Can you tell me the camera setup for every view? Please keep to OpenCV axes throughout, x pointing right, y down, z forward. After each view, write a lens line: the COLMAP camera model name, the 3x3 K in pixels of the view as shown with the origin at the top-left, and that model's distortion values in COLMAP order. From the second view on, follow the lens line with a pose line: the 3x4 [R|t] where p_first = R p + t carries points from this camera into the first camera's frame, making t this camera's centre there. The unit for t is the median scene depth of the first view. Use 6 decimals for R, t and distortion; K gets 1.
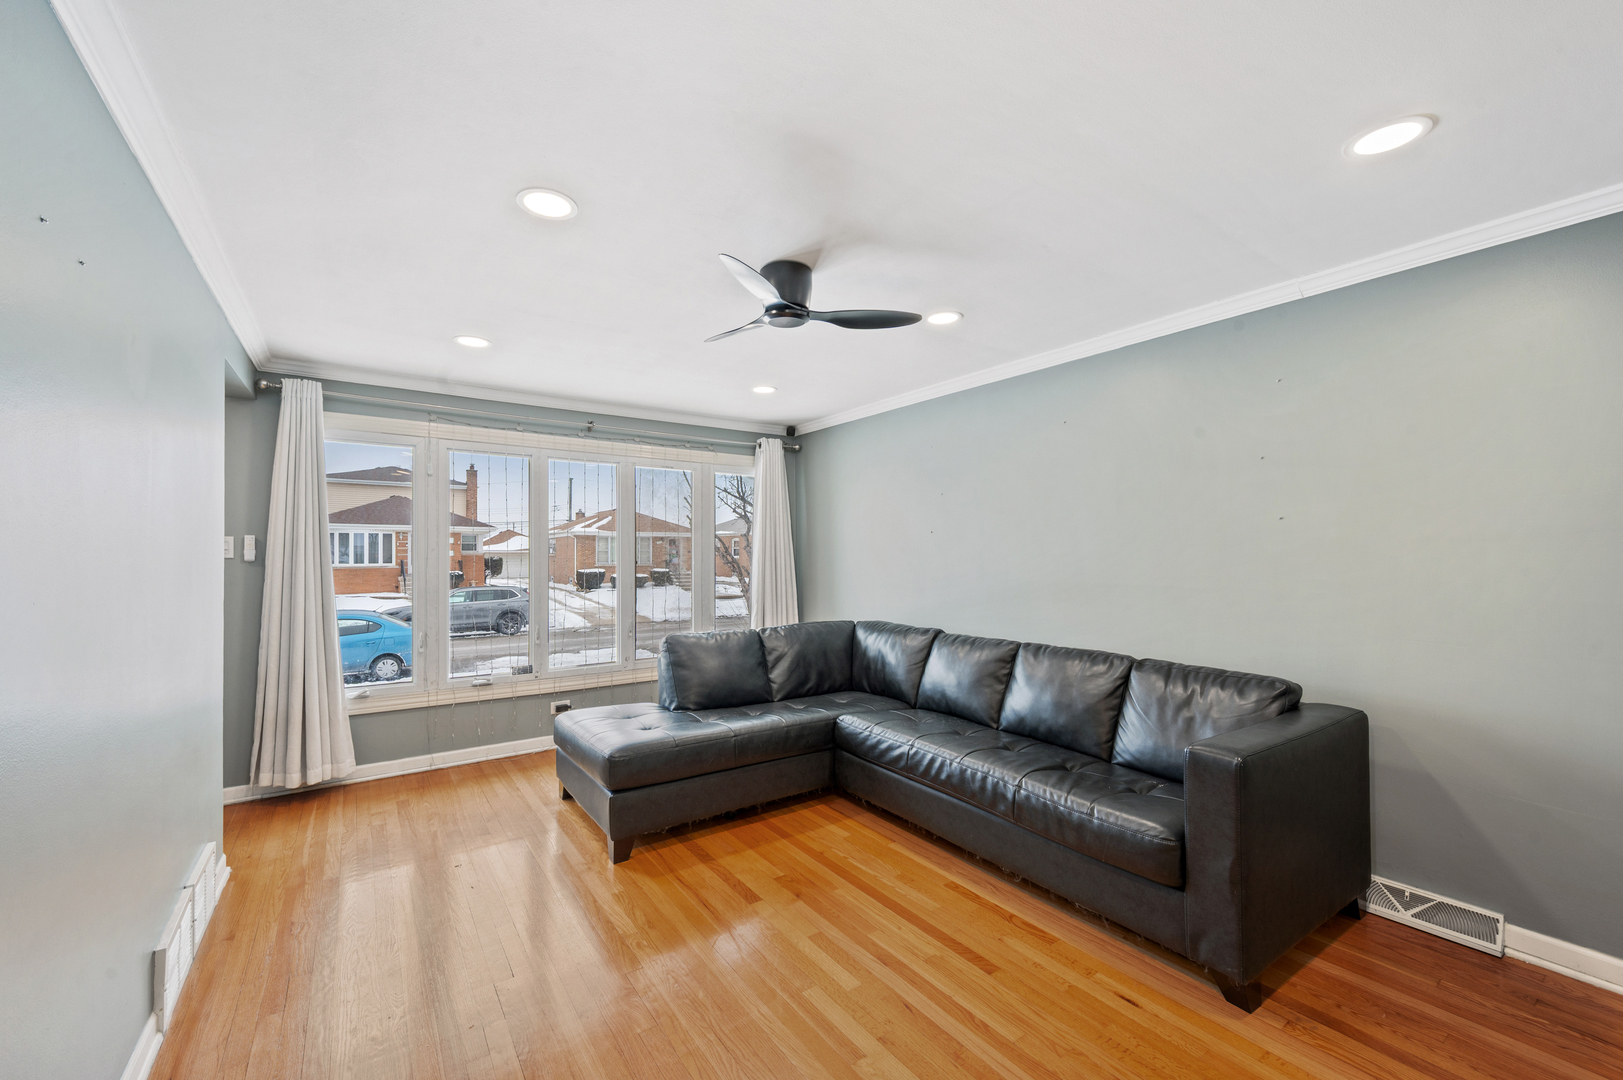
lens RADIAL K [[650.5, 0, 814.9], [0, 650.5, 557.1], [0, 0, 1]] dist [0.000083, -0.000176]
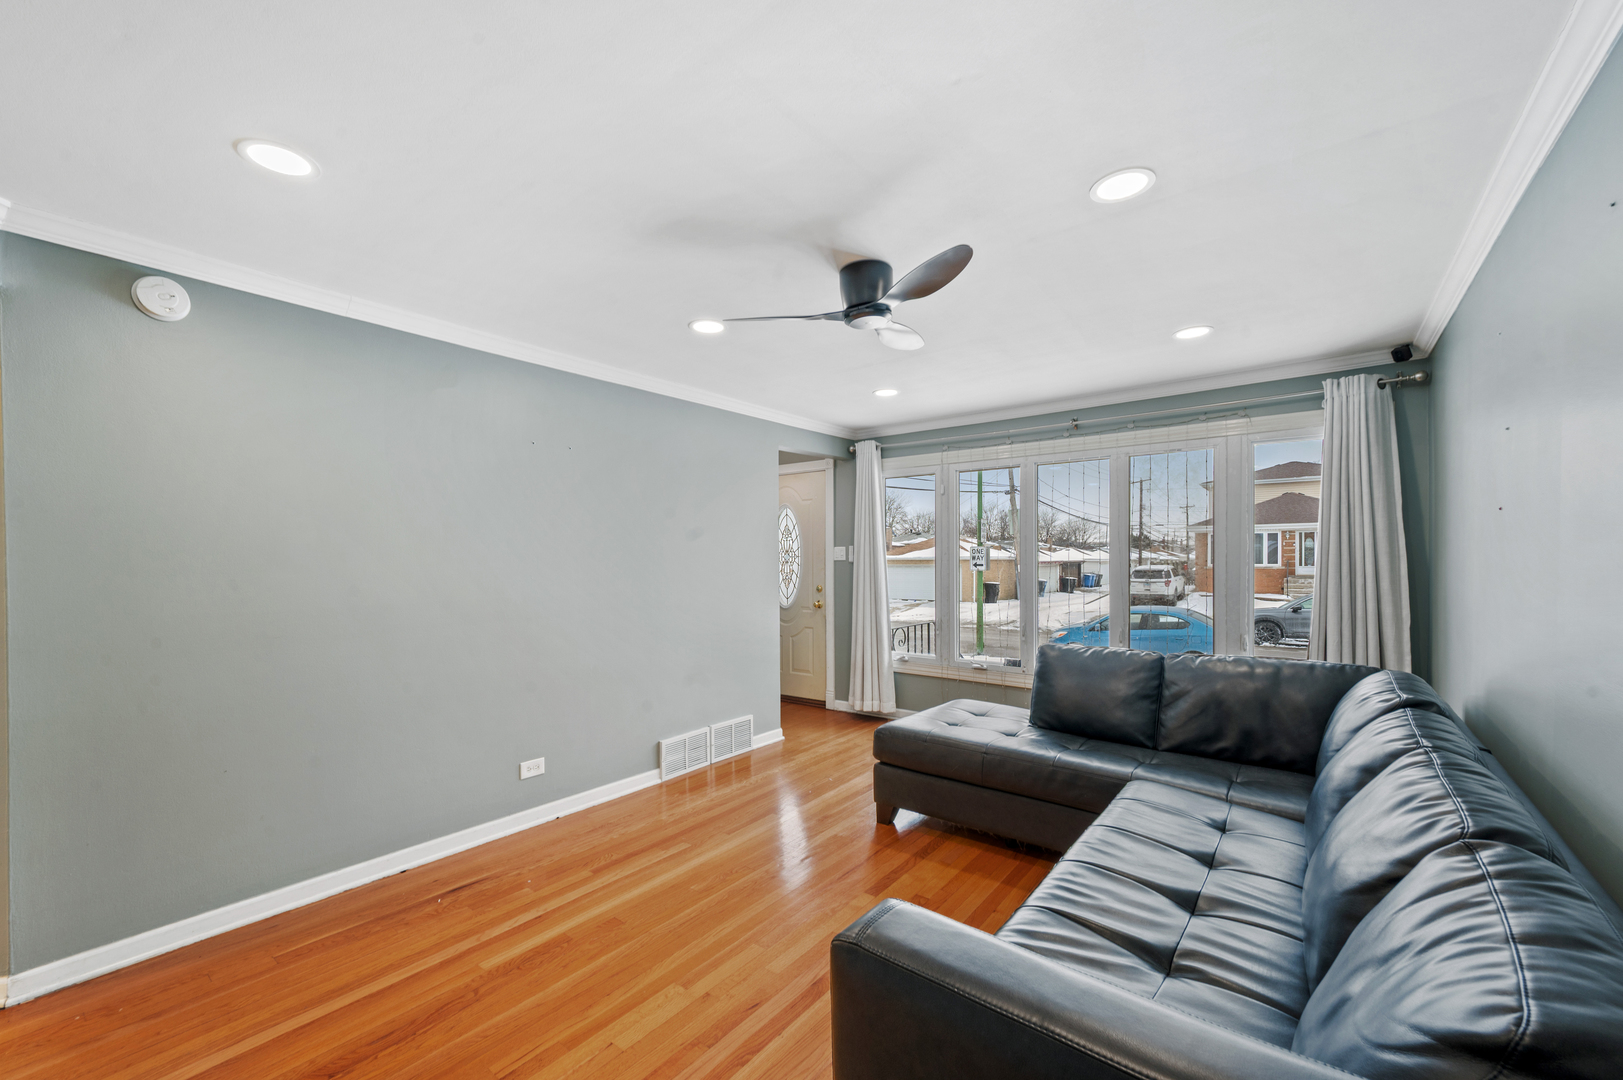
lens RADIAL K [[655.6, 0, 803.0], [0, 655.6, 571.5], [0, 0, 1]] dist [-0.000148, -0.000011]
pose [[0.276474, 0.018344, -0.960846, 0.565170], [0.002919, 0.999797, 0.019927, -0.002806], [0.961017, -0.008314, 0.276364, 0.397593]]
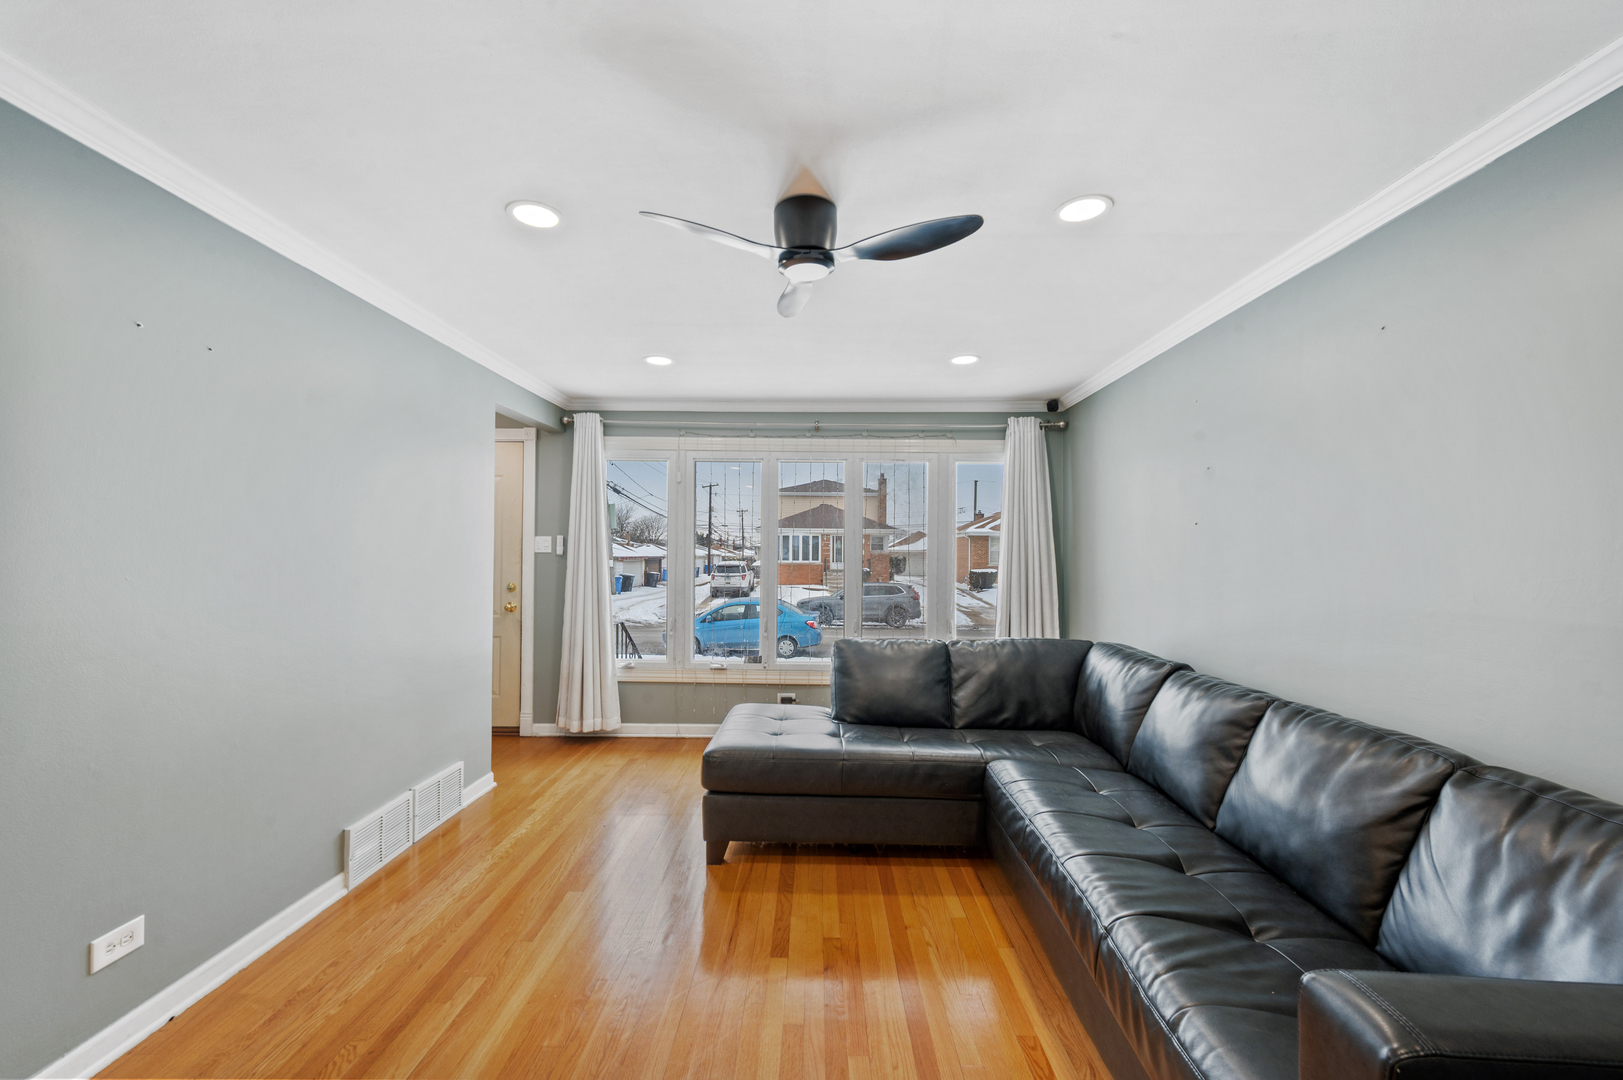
lens RADIAL K [[648.2, 0, 808.0], [0, 648.2, 553.8], [0, 0, 1]] dist [0.000439, 0.000155]
pose [[0.802926, 0.008324, -0.596021, 0.287873], [-0.011928, 0.999927, -0.002103, 0.000430], [0.595960, 0.008798, 0.802966, 0.215420]]
